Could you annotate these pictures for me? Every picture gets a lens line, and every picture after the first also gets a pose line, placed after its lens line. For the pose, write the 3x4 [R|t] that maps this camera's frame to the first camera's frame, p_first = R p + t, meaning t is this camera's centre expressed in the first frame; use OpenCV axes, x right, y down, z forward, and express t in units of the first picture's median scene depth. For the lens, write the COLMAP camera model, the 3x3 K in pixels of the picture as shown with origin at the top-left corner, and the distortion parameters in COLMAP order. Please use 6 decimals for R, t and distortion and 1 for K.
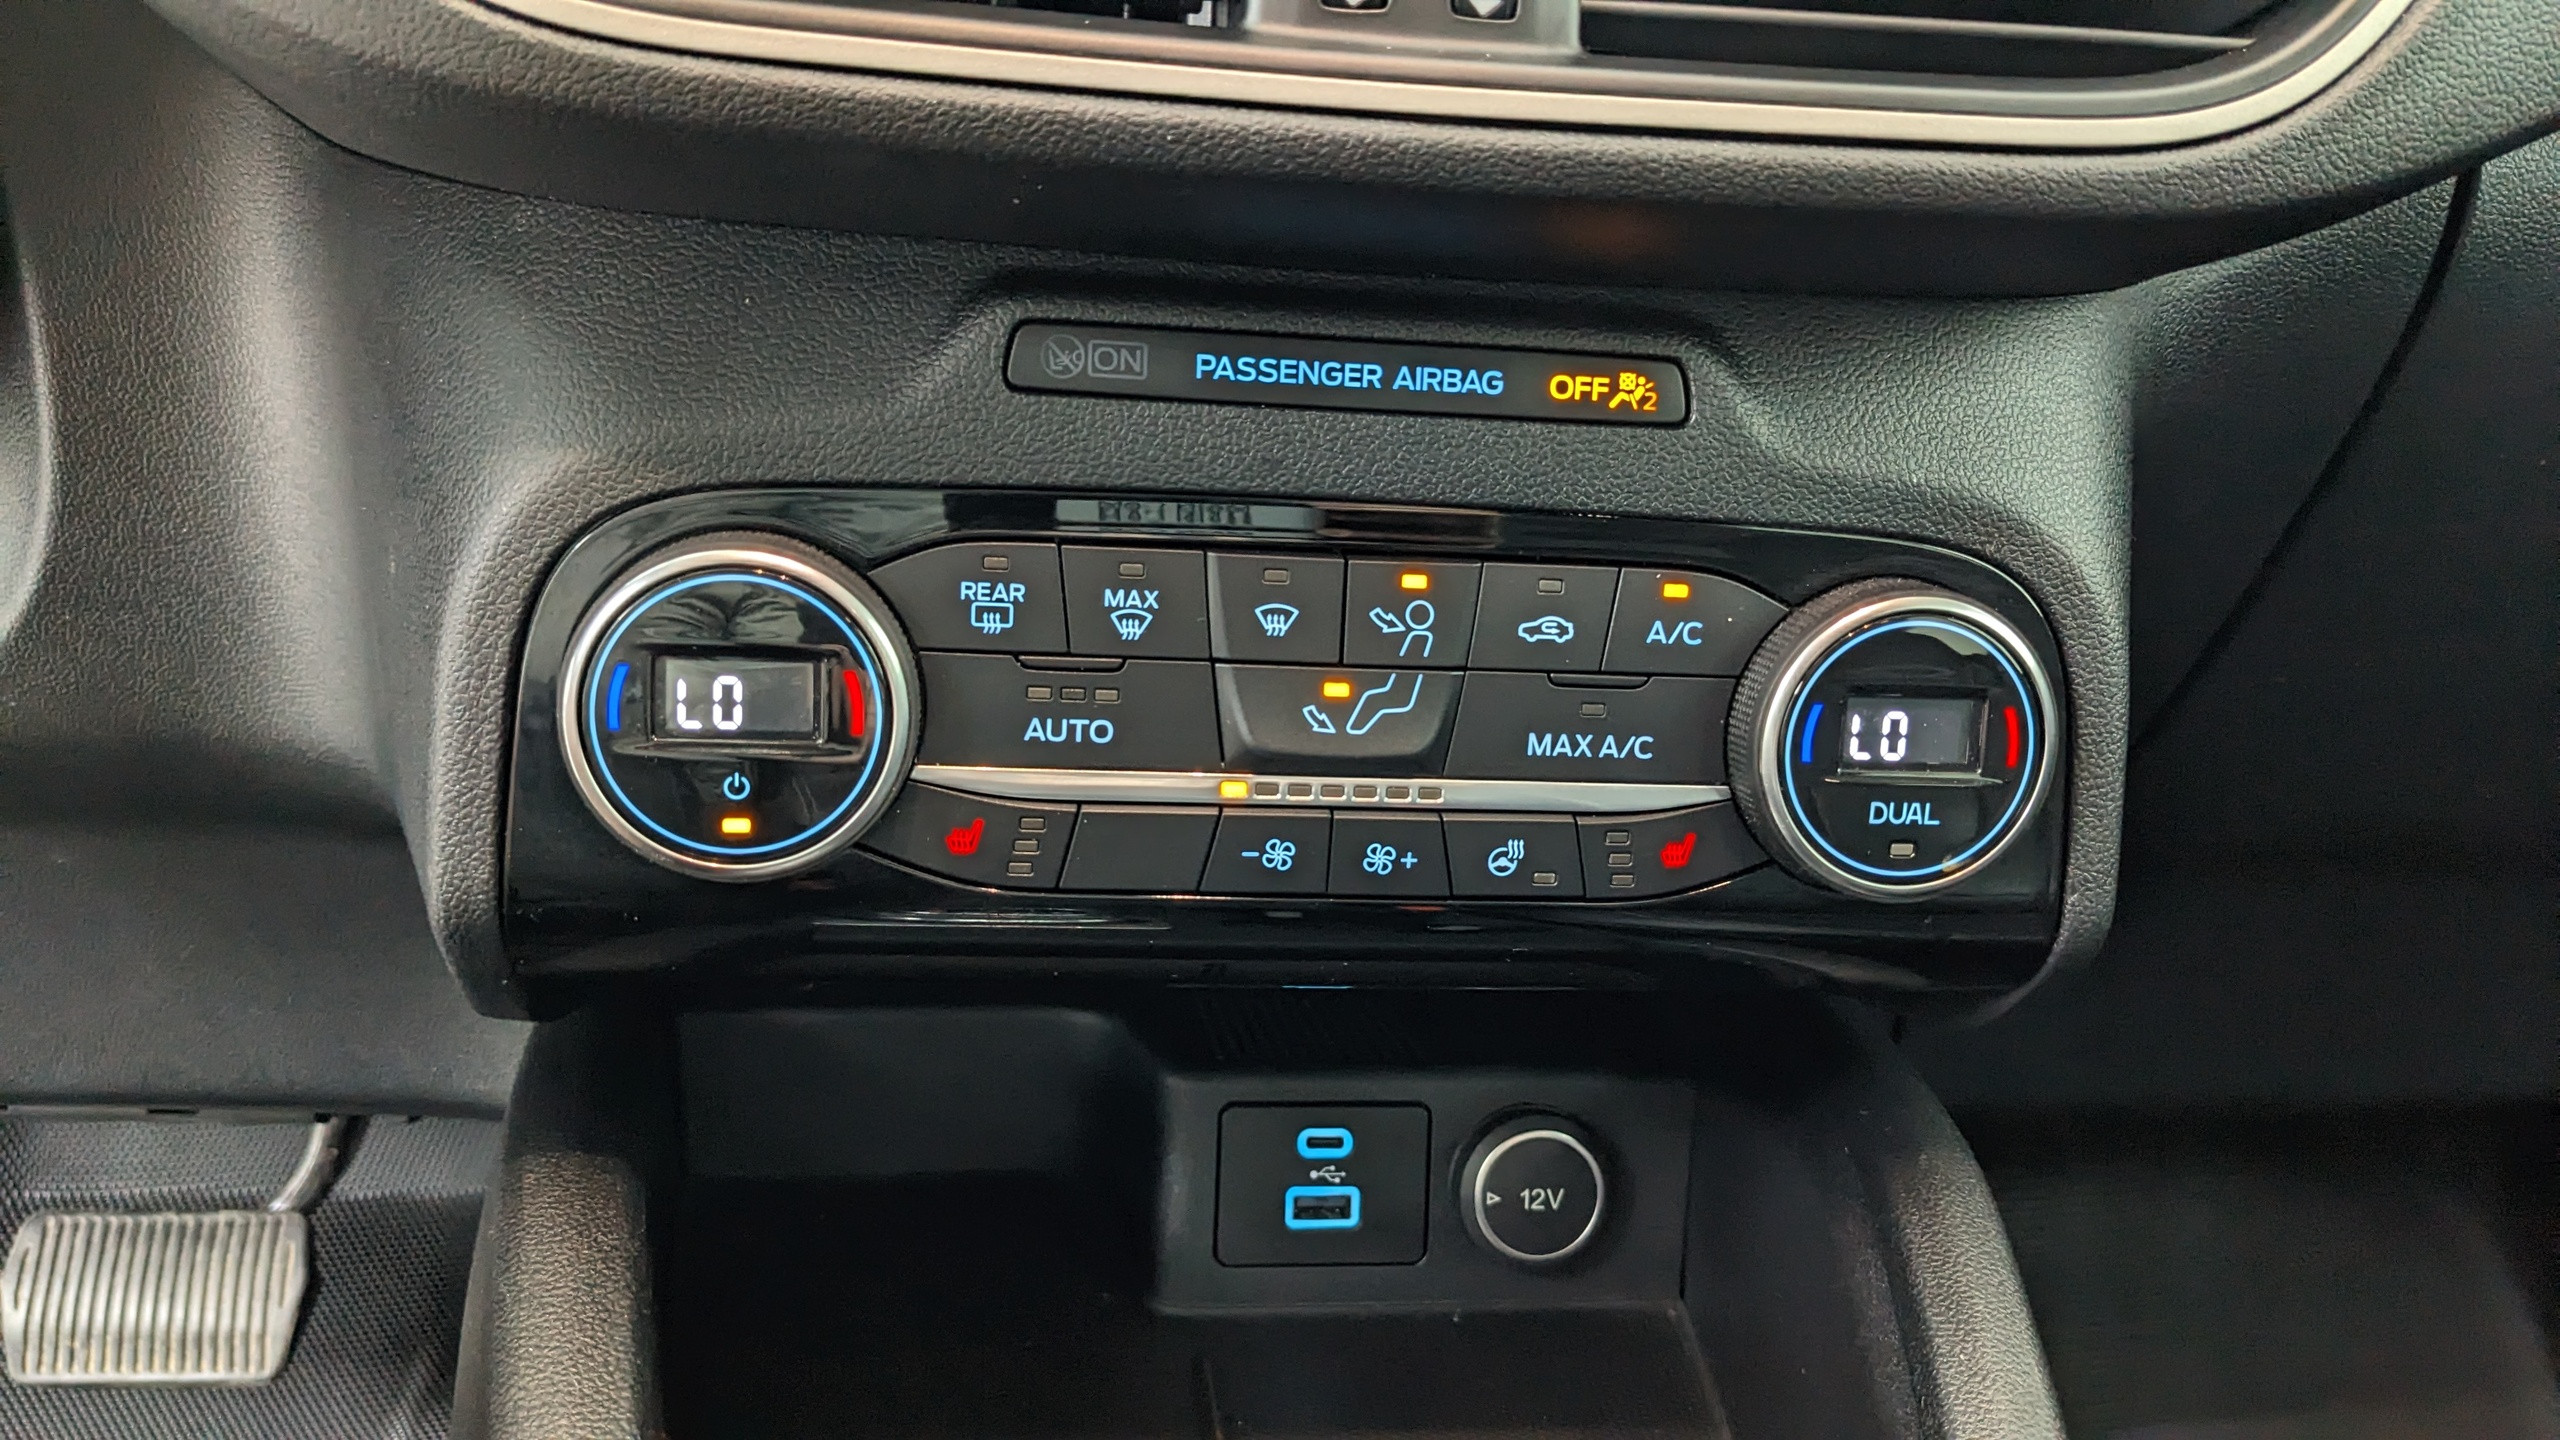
lens RADIAL K [[2013.4, 0, 1273.2], [0, 2013.4, 725.5], [0, 0, 1]] dist [0.057934, -0.101476]
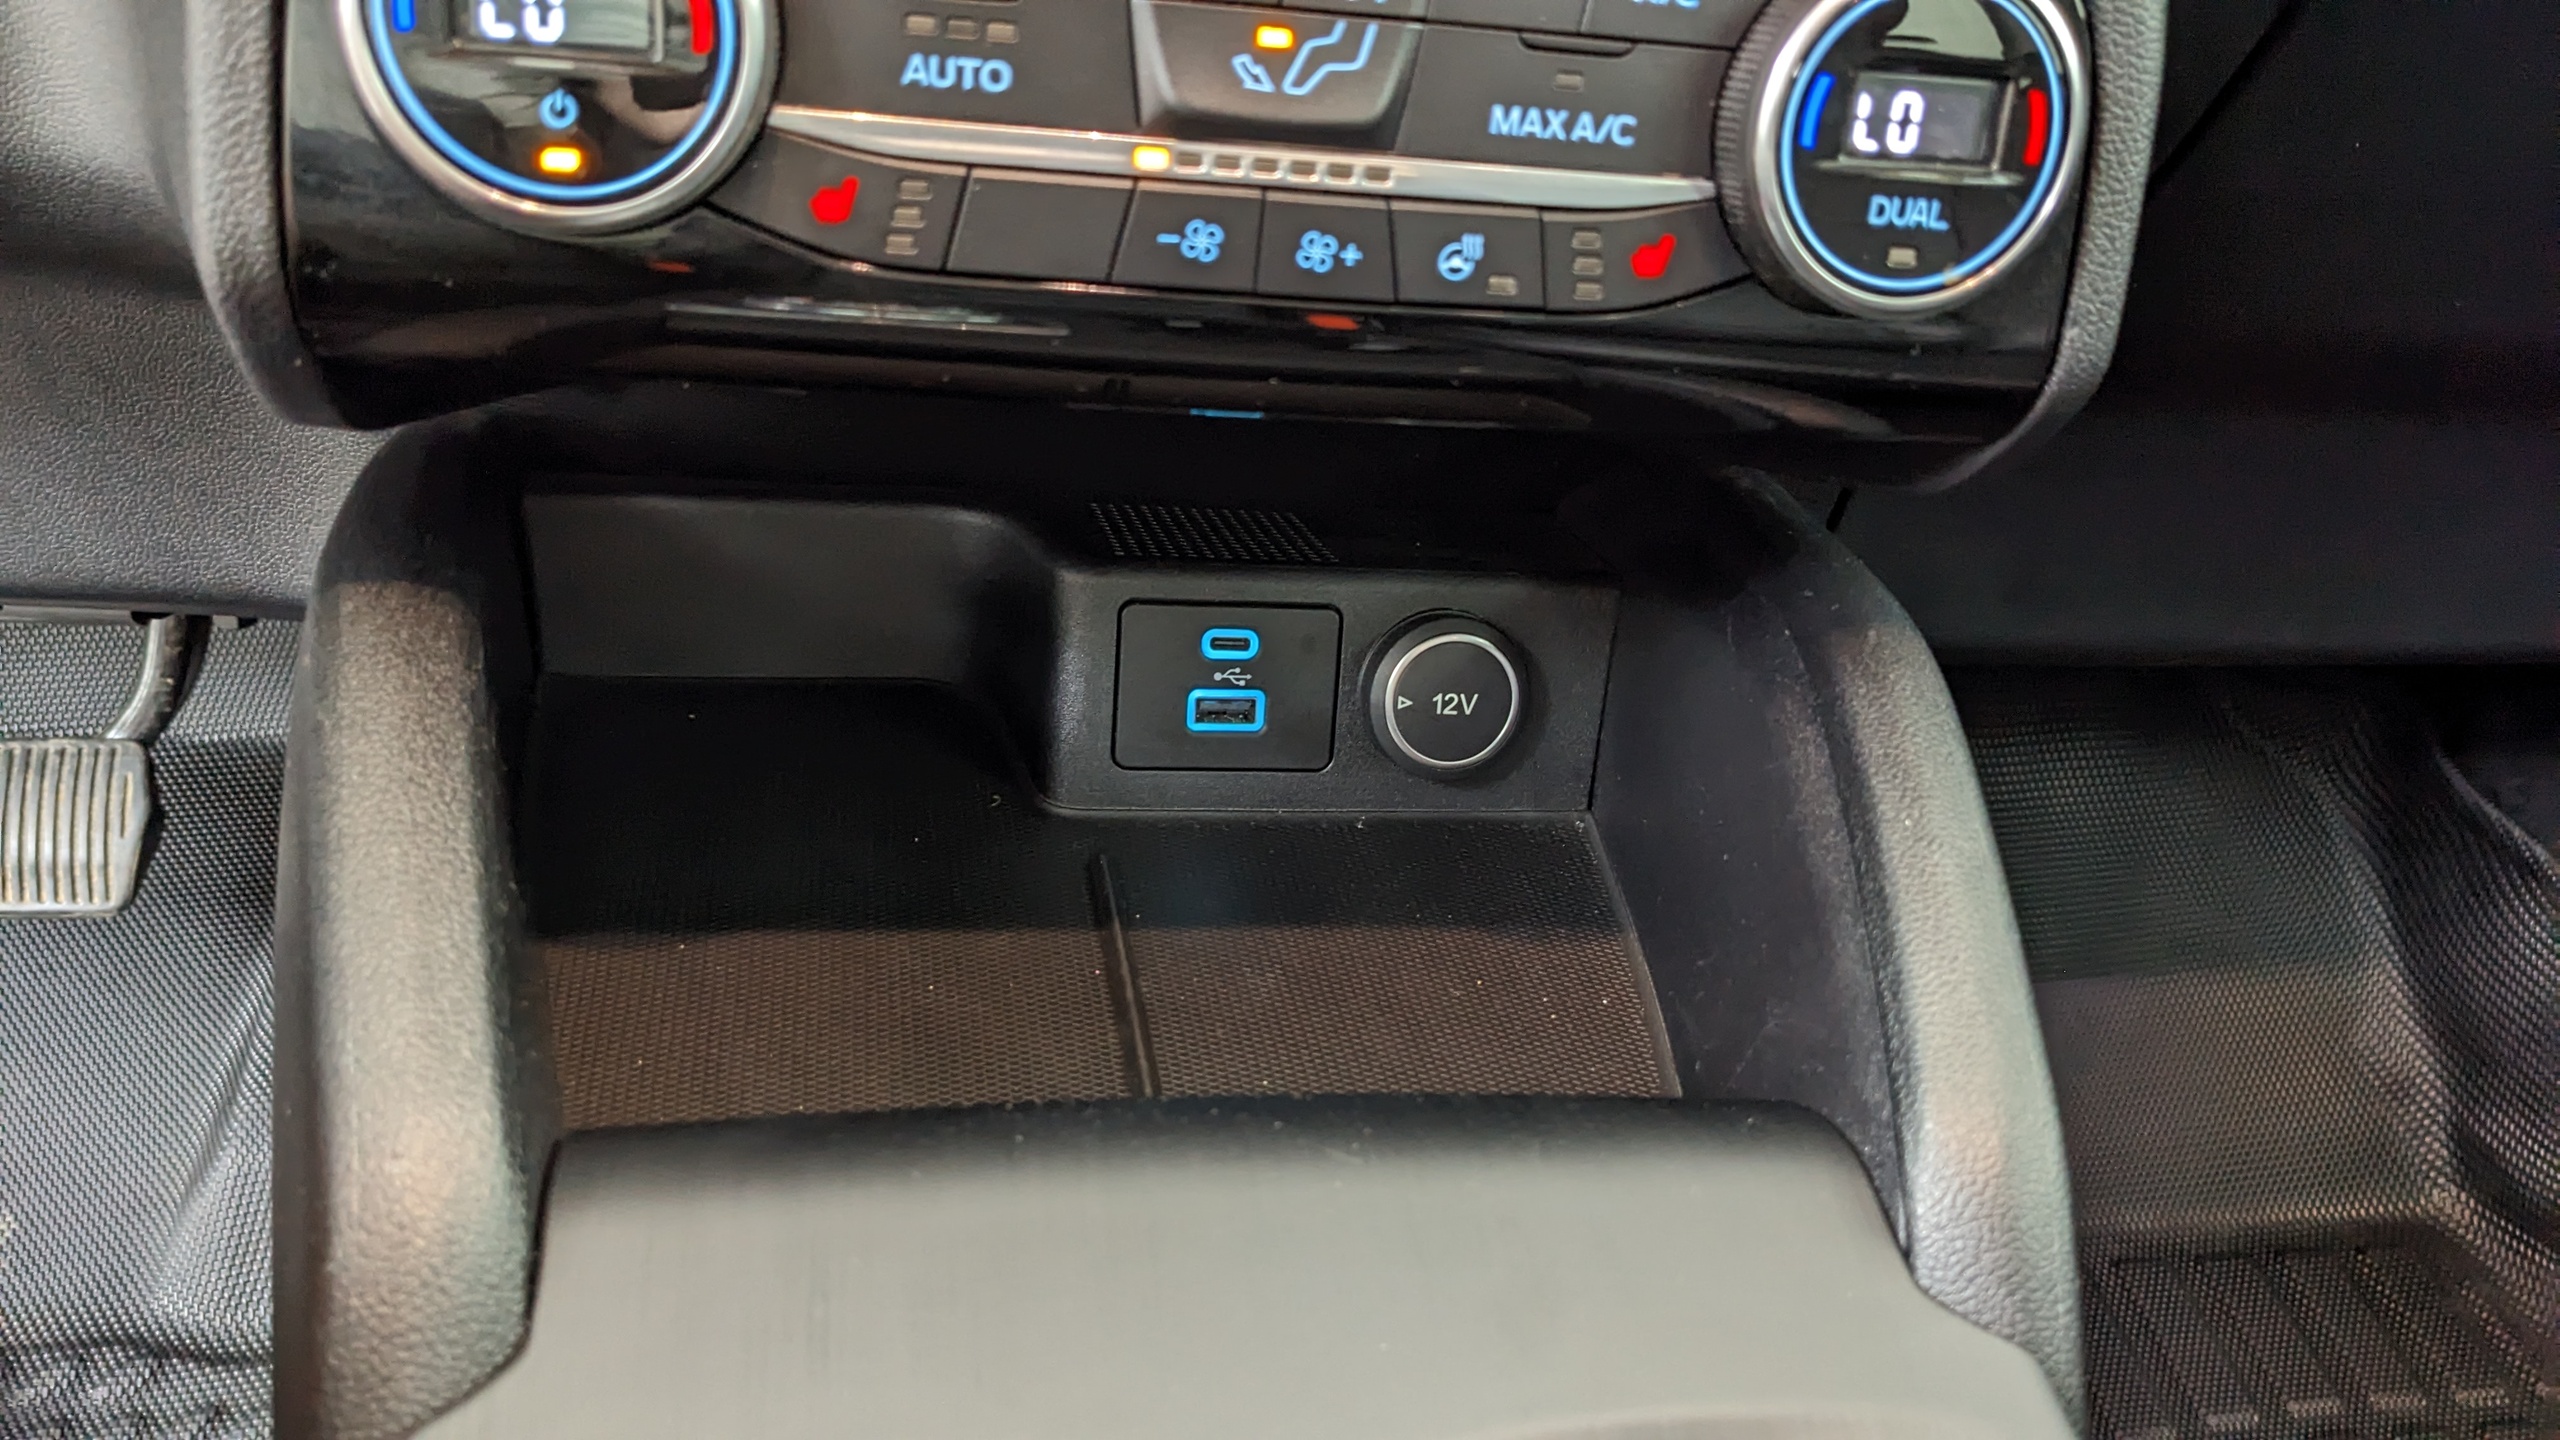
lens RADIAL K [[2013.4, 0, 1270.6], [0, 2013.4, 740.1], [0, 0, 1]] dist [0.057934, -0.101476]
pose [[0.998111, 0.015931, 0.059335, -0.015822], [-0.027010, 0.981241, 0.190885, 0.108837], [-0.055181, -0.192127, 0.979817, 0.103242]]
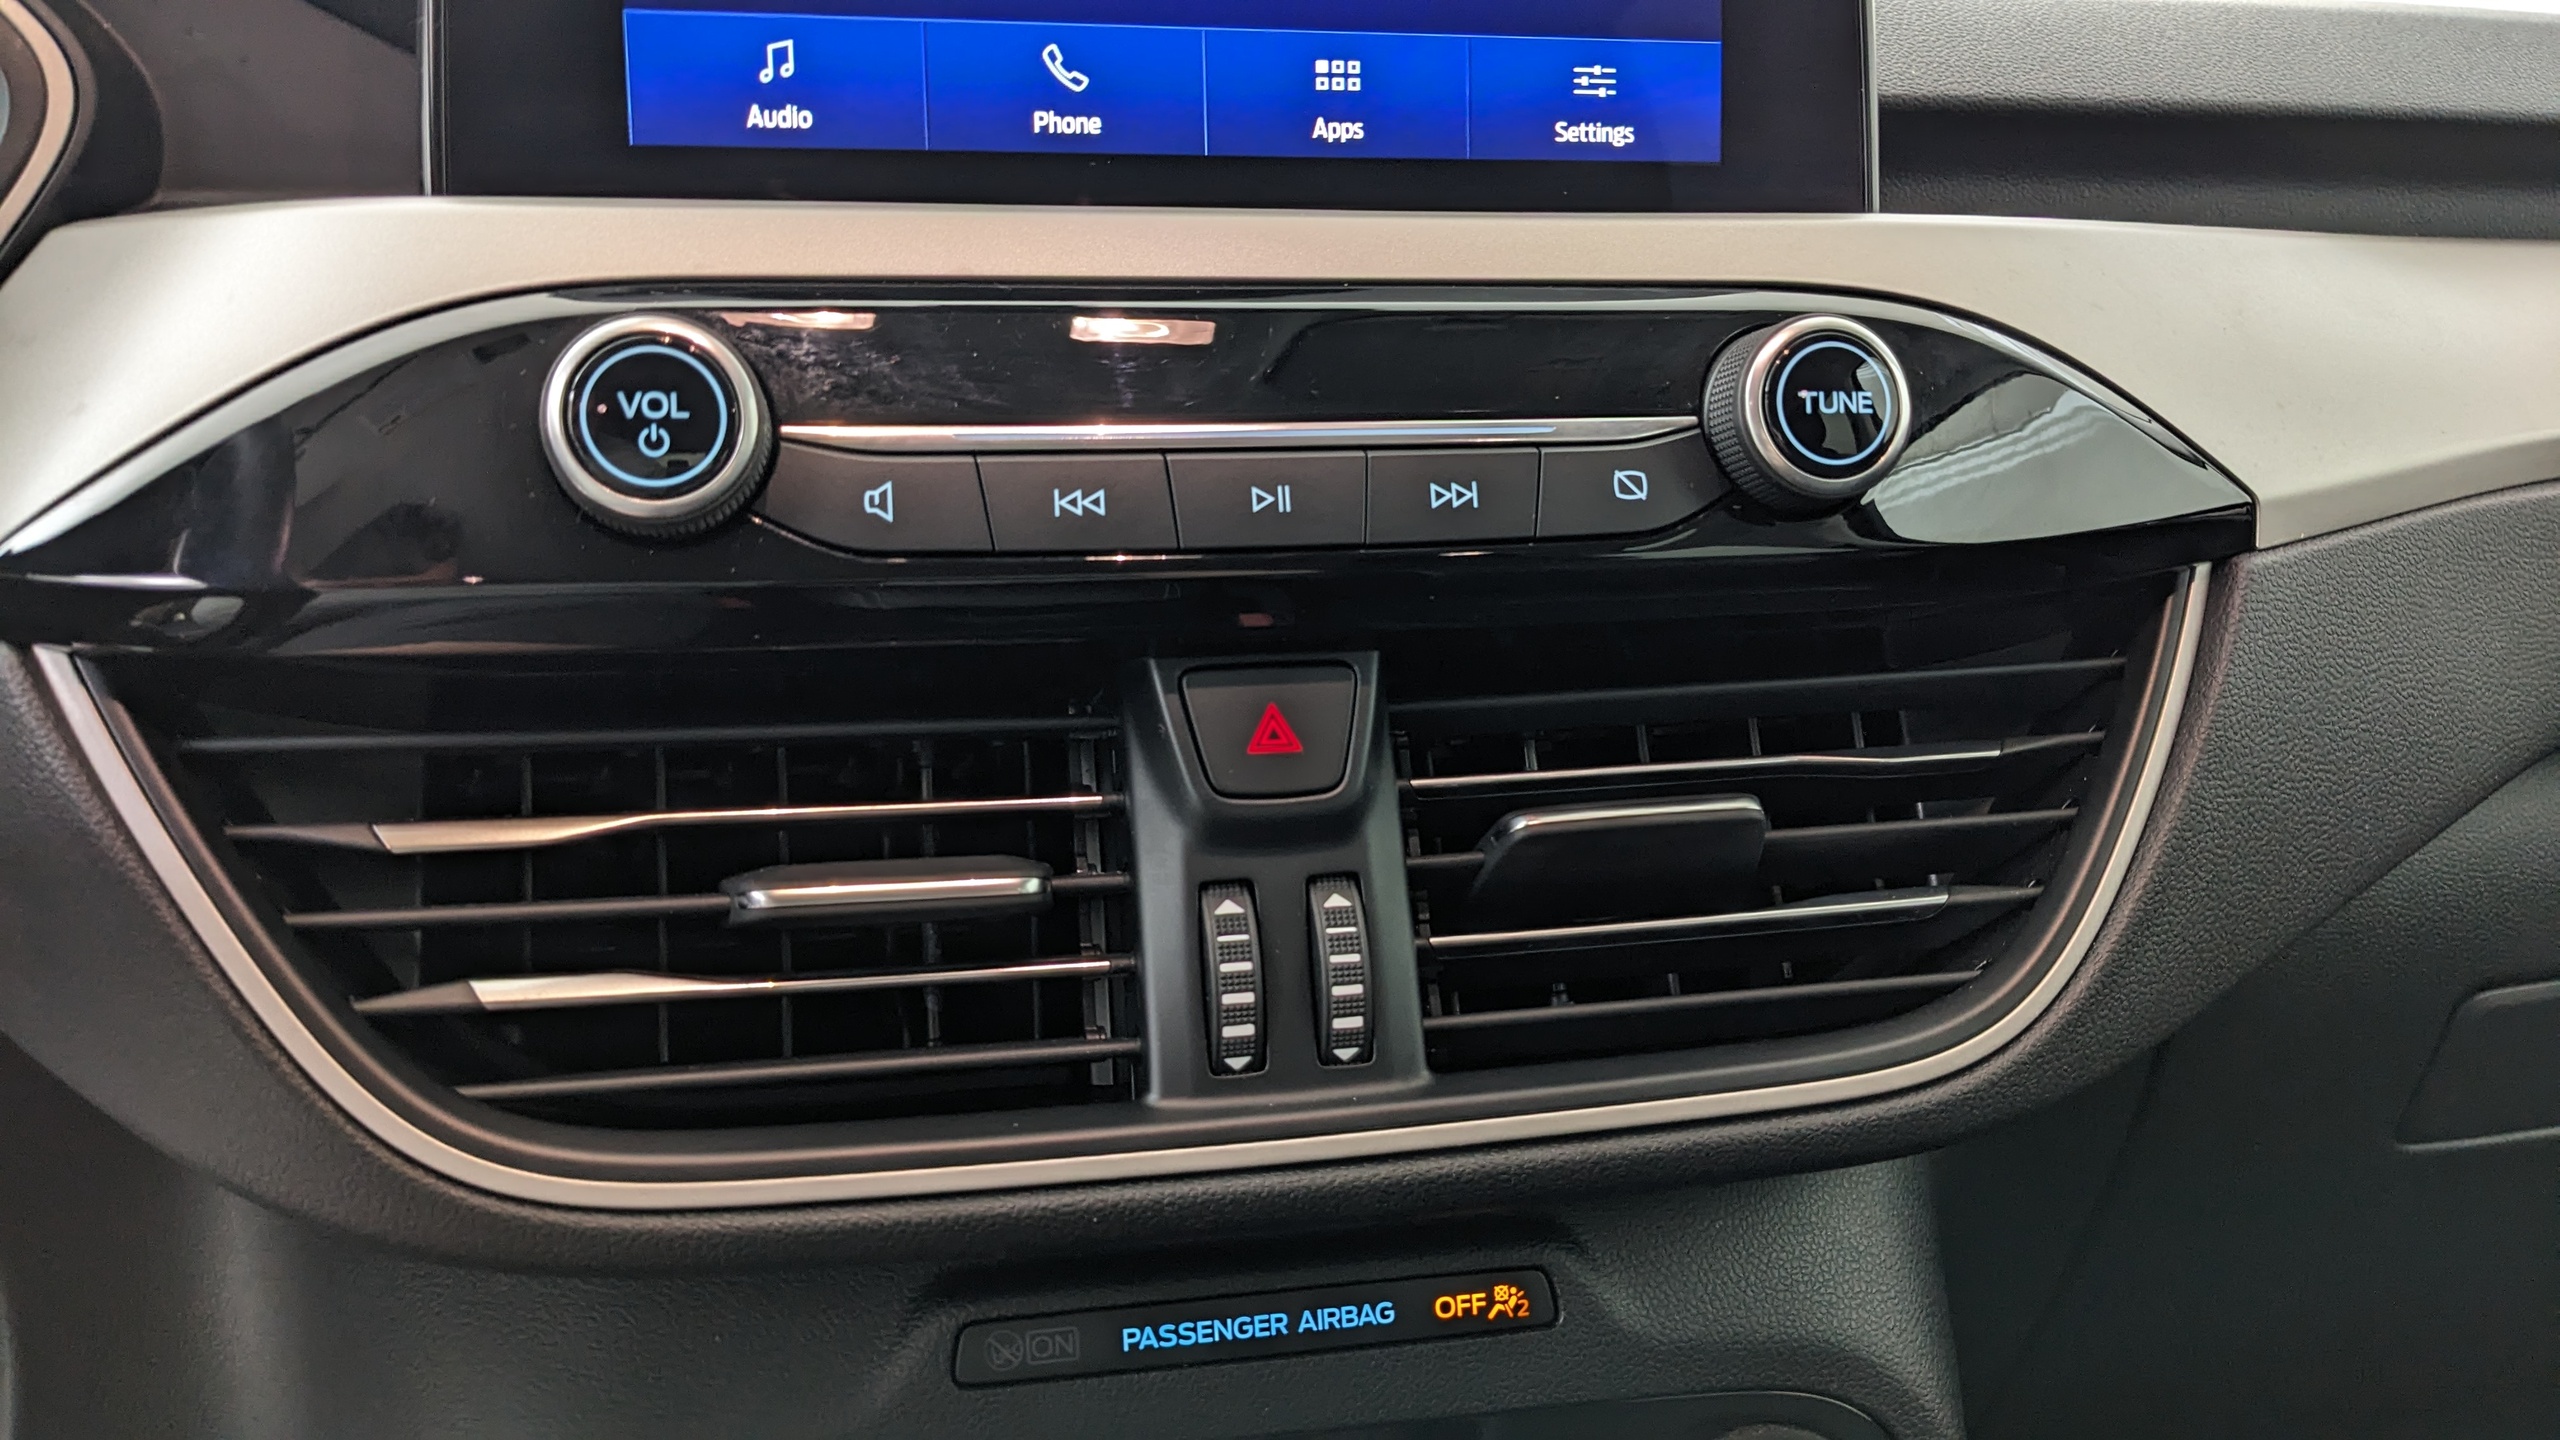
lens RADIAL K [[2013.4, 0, 1265.6], [0, 2013.4, 706.1], [0, 0, 1]] dist [0.057934, -0.101476]
pose [[0.991835, -0.096940, 0.082858, -0.017942], [0.111662, 0.974005, -0.197093, -0.278173], [-0.061598, 0.204736, 0.976877, -0.167882]]
